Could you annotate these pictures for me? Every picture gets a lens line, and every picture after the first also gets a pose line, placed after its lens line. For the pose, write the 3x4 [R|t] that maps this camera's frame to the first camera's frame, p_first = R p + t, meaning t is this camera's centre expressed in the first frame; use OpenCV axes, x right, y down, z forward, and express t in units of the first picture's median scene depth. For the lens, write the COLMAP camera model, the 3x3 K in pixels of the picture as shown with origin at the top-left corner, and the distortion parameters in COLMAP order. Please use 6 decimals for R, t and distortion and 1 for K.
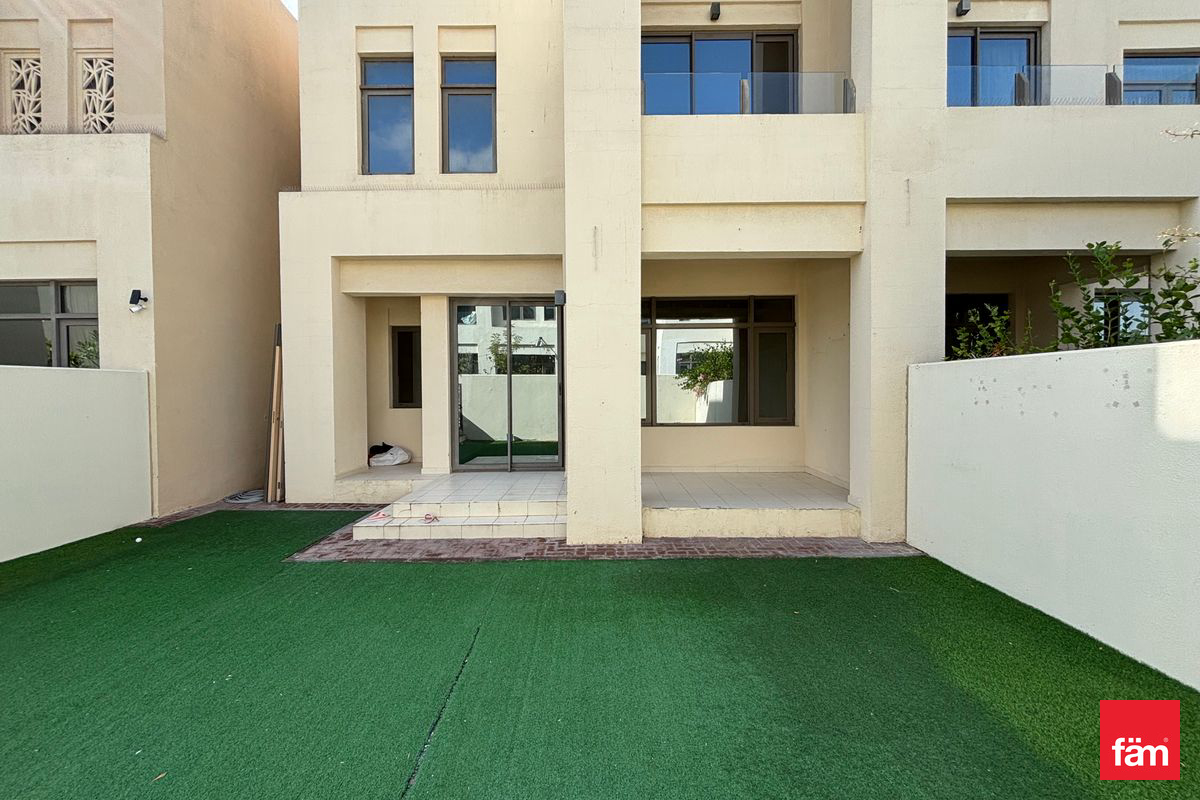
lens RADIAL K [[485.3, 0, 604.1], [0, 485.3, 398.1], [0, 0, 1]] dist [0.008518, -0.002838]
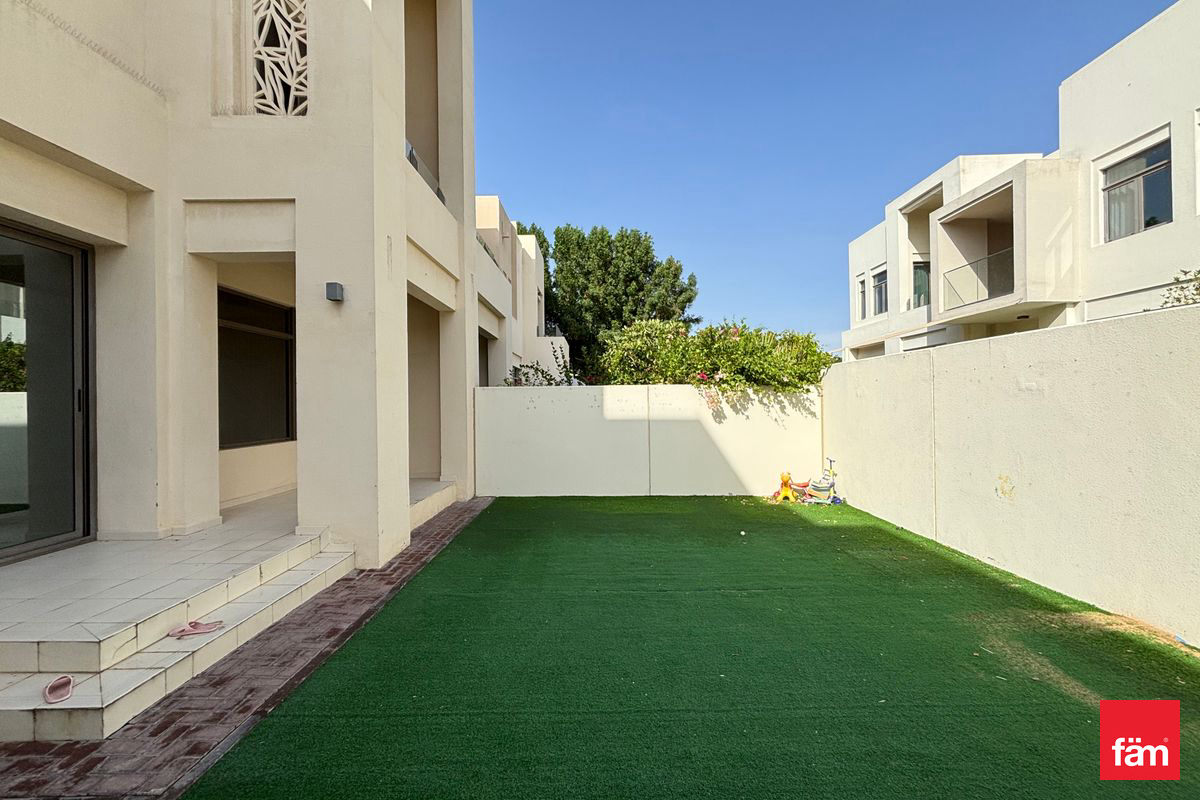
lens RADIAL K [[485.3, 0, 599.6], [0, 485.3, 399.2], [0, 0, 1]] dist [0.008518, -0.002838]
pose [[-0.002588, 0.016040, 0.999868, -1.007882], [0.025805, 0.999539, -0.015968, 0.008777], [-0.999664, 0.025760, -0.003001, 0.586183]]
